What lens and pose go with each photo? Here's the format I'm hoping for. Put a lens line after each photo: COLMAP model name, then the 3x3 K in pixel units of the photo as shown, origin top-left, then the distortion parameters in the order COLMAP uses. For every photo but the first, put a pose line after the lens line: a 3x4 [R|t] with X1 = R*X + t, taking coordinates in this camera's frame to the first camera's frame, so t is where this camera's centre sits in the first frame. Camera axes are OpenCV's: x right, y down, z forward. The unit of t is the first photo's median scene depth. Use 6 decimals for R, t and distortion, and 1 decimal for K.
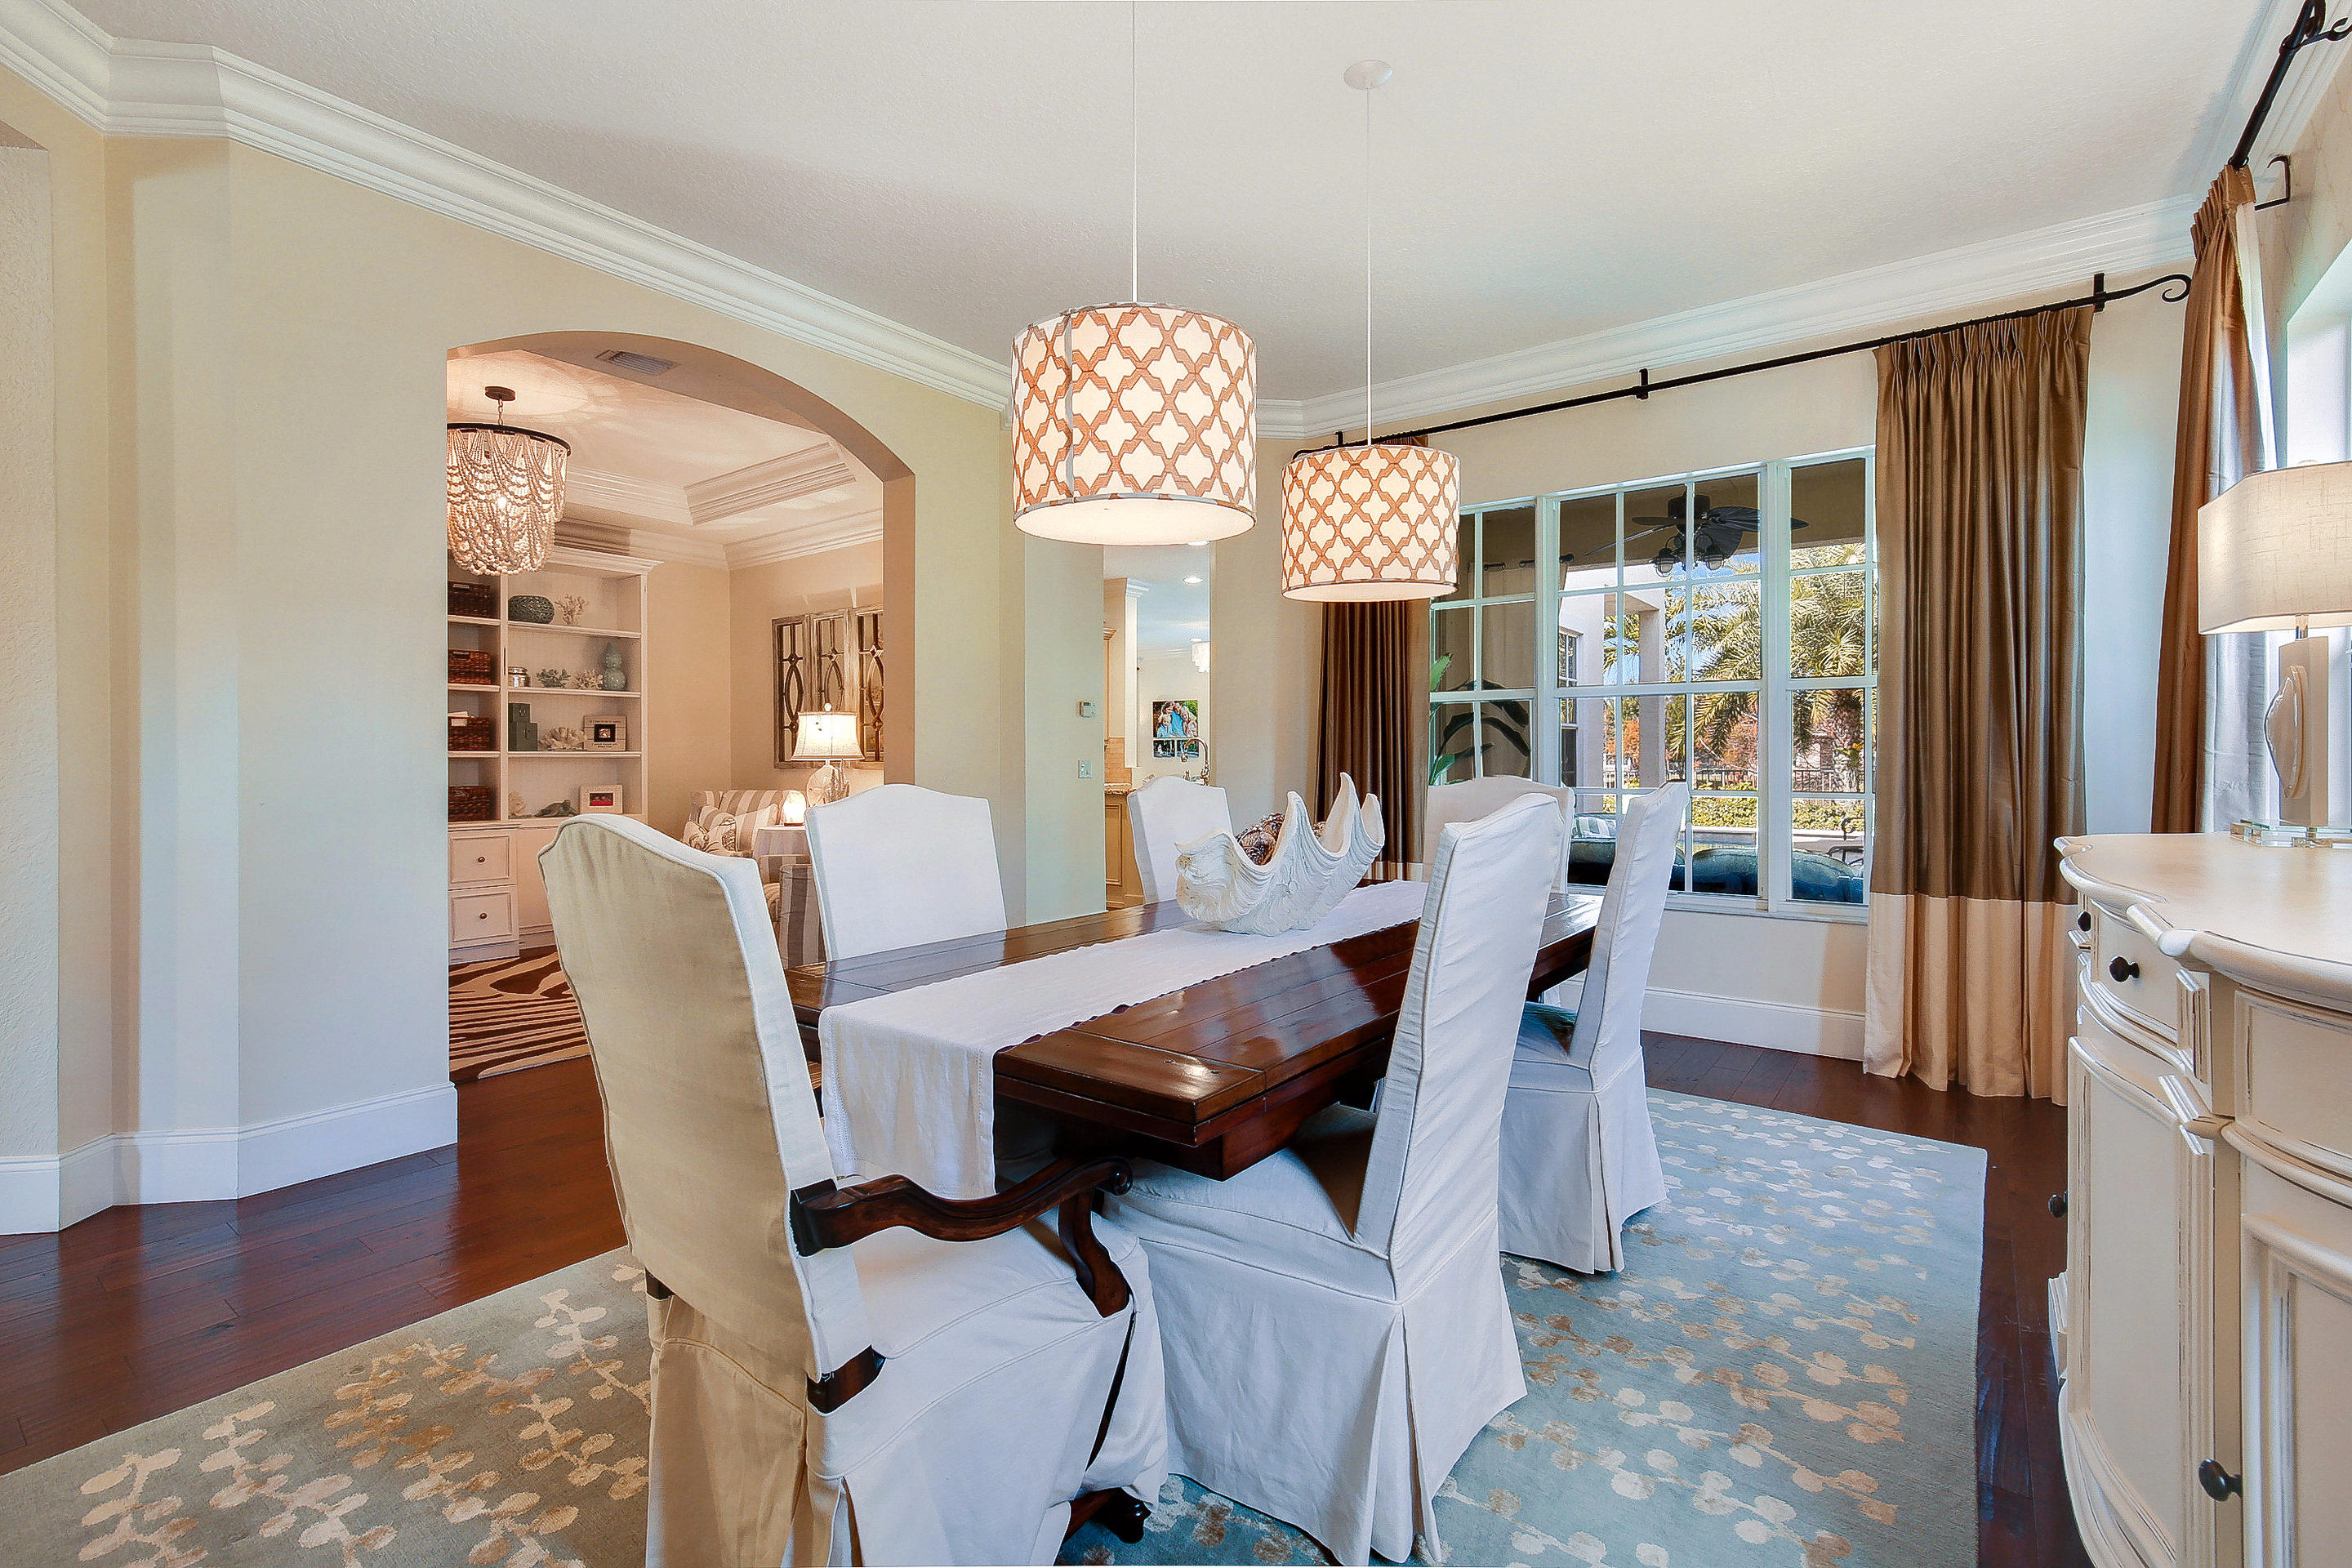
lens RADIAL K [[1076.8, 0, 1168.4], [0, 1076.8, 747.4], [0, 0, 1]] dist [-0.019543, 0.000509]
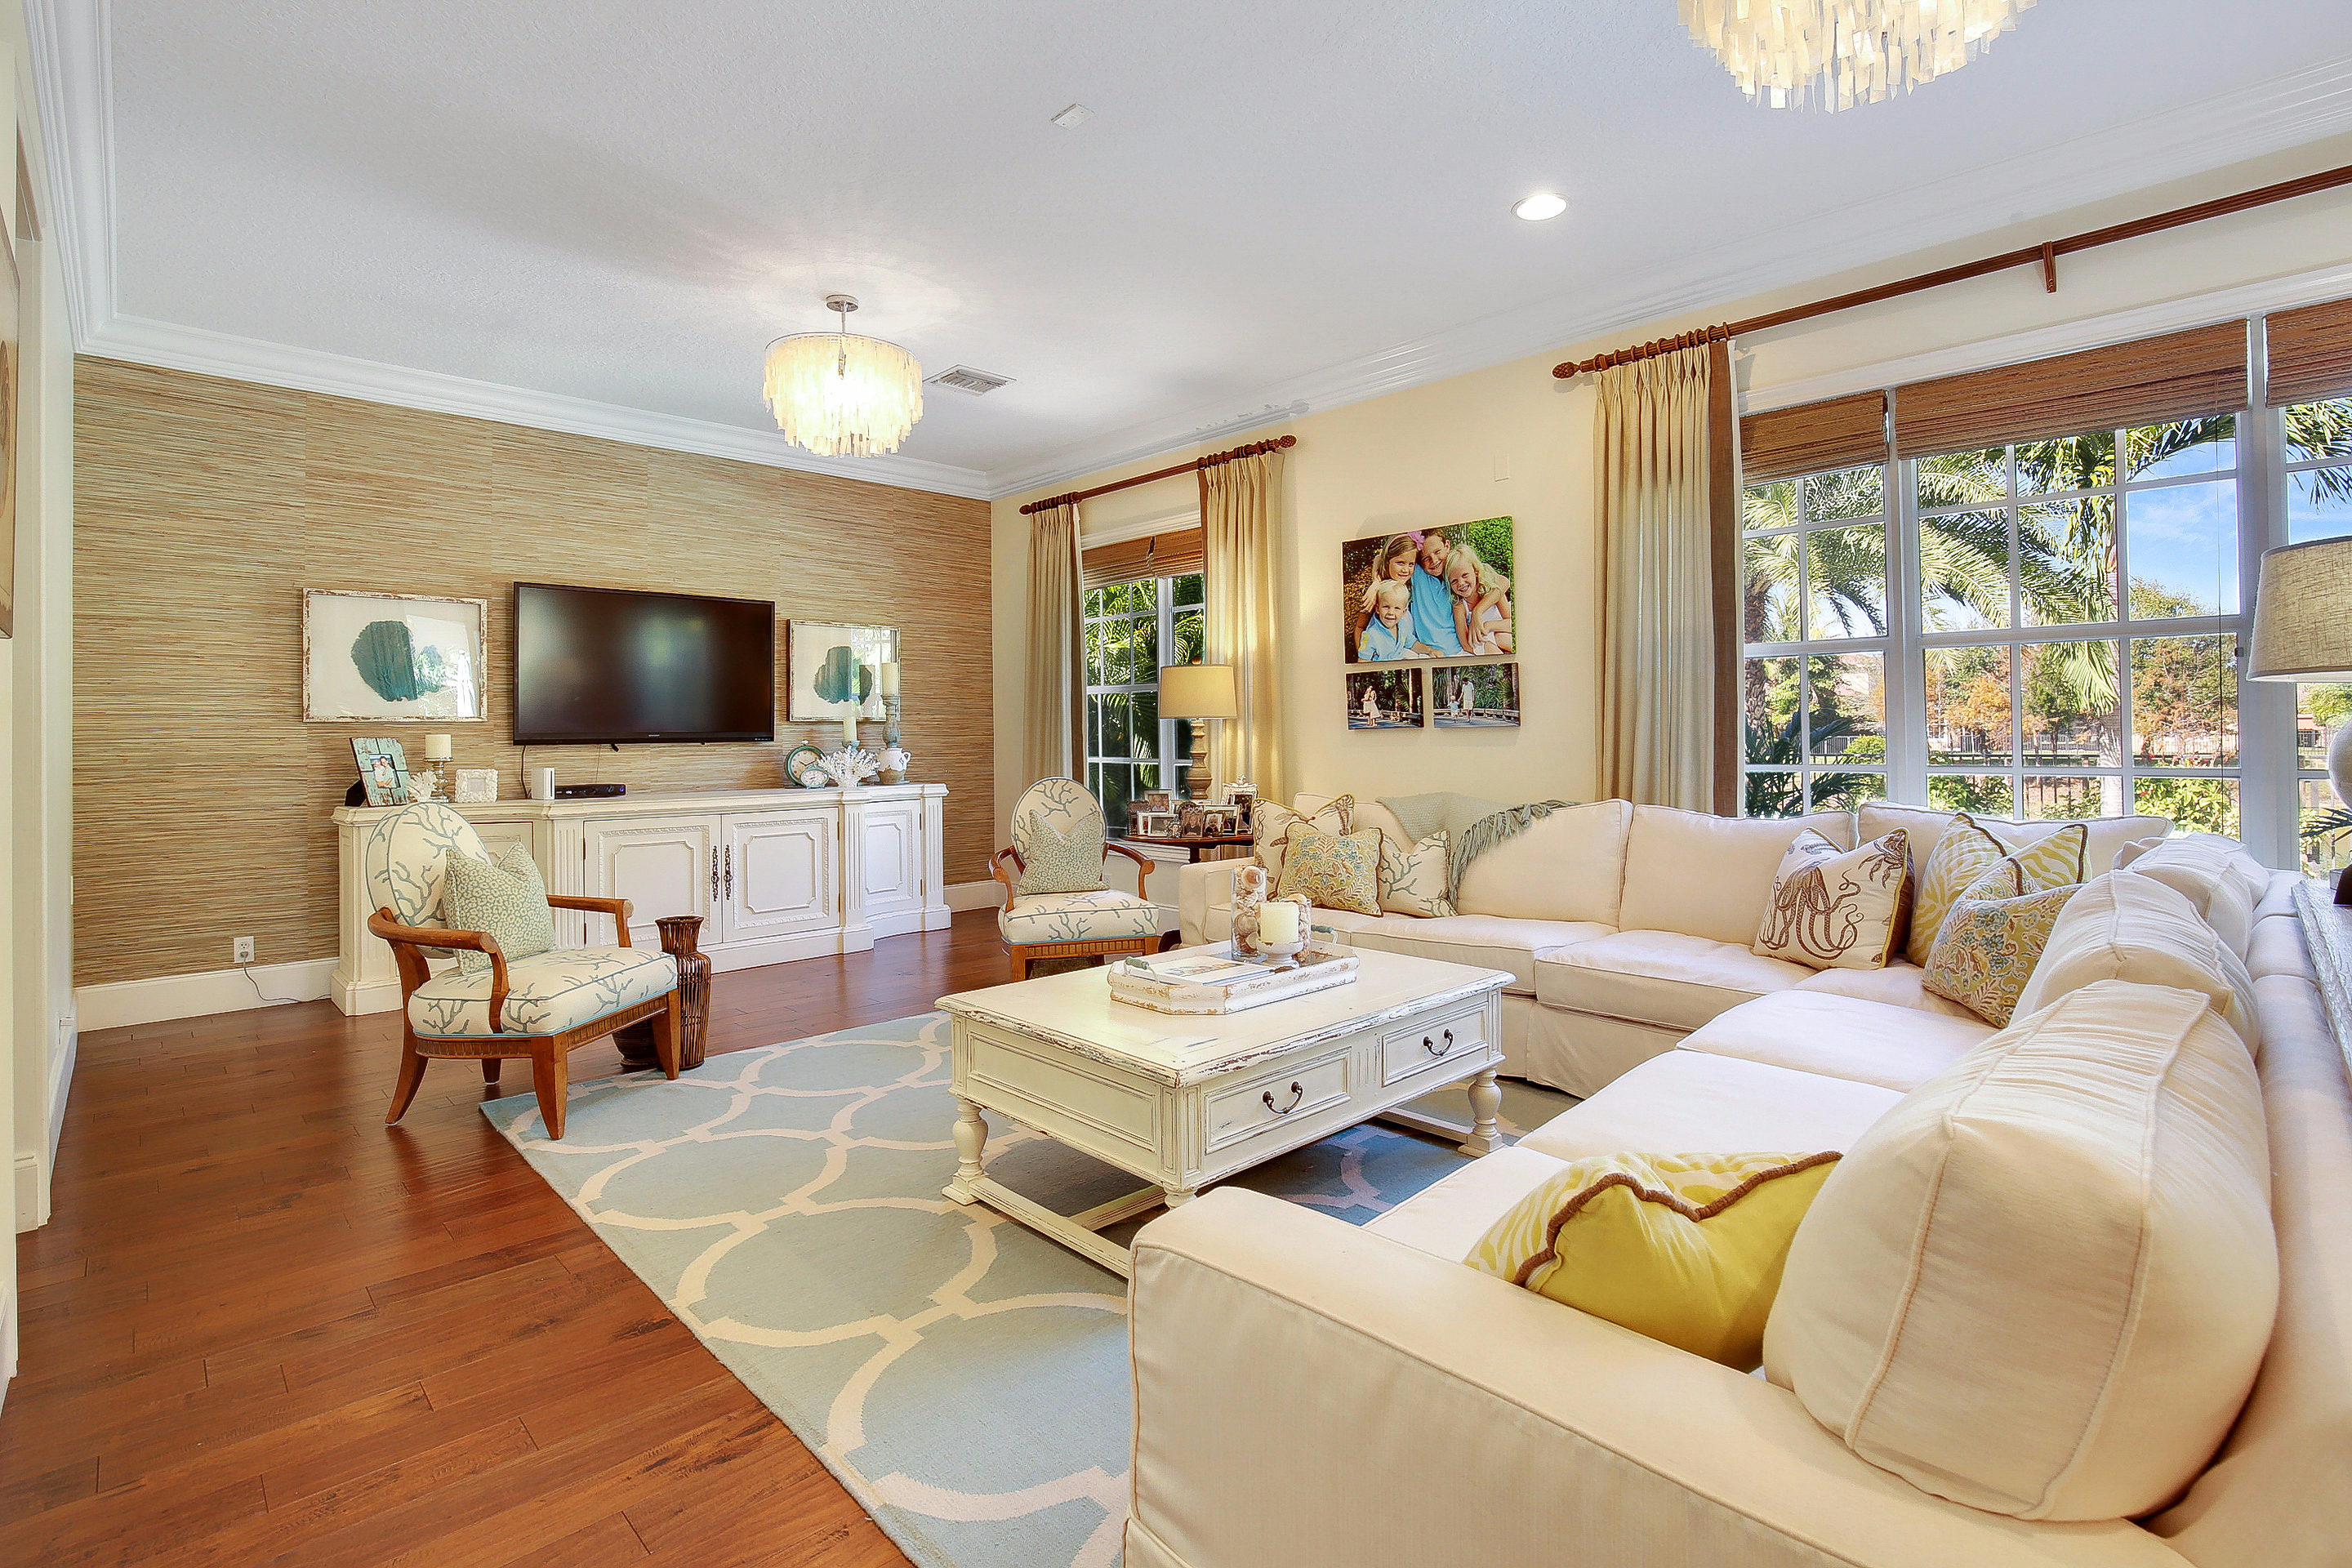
lens RADIAL K [[1076.8, 0, 1176.5], [0, 1076.8, 742.9], [0, 0, 1]] dist [-0.019543, 0.000509]
pose [[0.986638, -0.018688, -0.161853, -0.012923], [0.020131, 0.999771, 0.007281, 0.009308], [0.161680, -0.010442, 0.986788, 0.708179]]
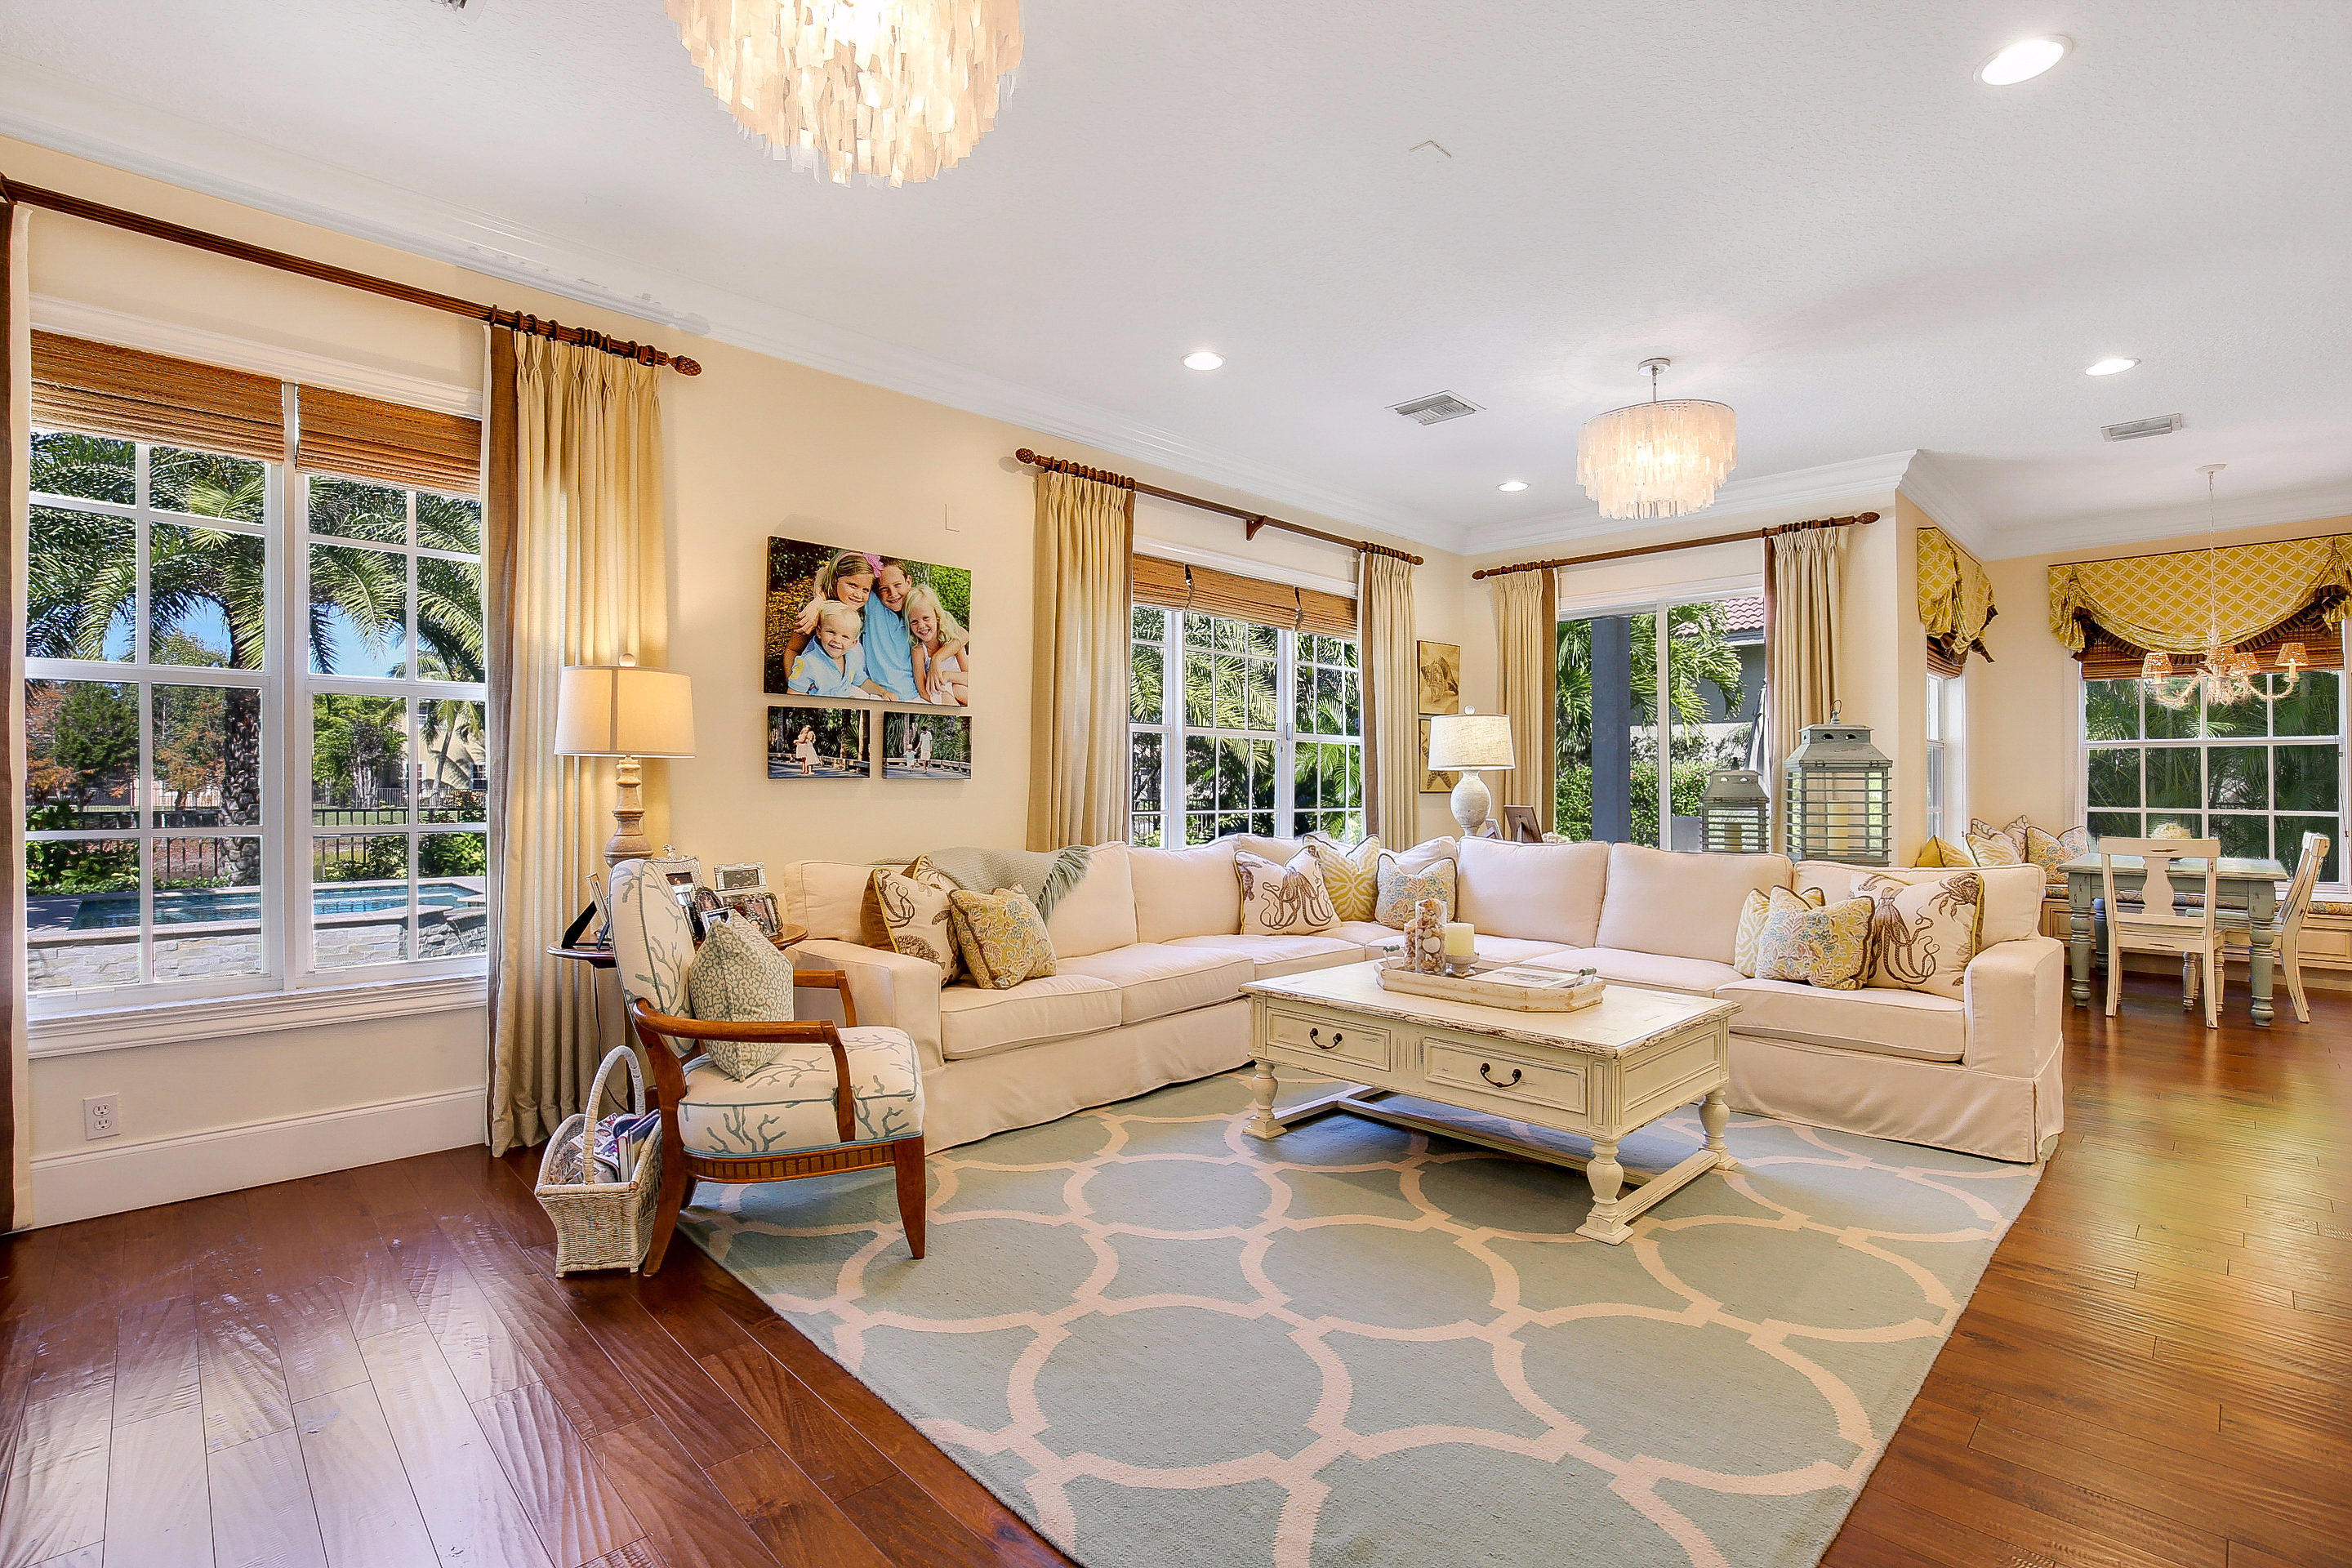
lens RADIAL K [[1076.8, 0, 1175.5], [0, 1076.8, 780.4], [0, 0, 1]] dist [-0.019543, 0.000509]
pose [[0.164165, -0.005825, 0.986416, -0.227426], [-0.004347, 0.999969, 0.006628, 0.007247], [-0.986423, -0.005376, 0.164135, 0.886614]]
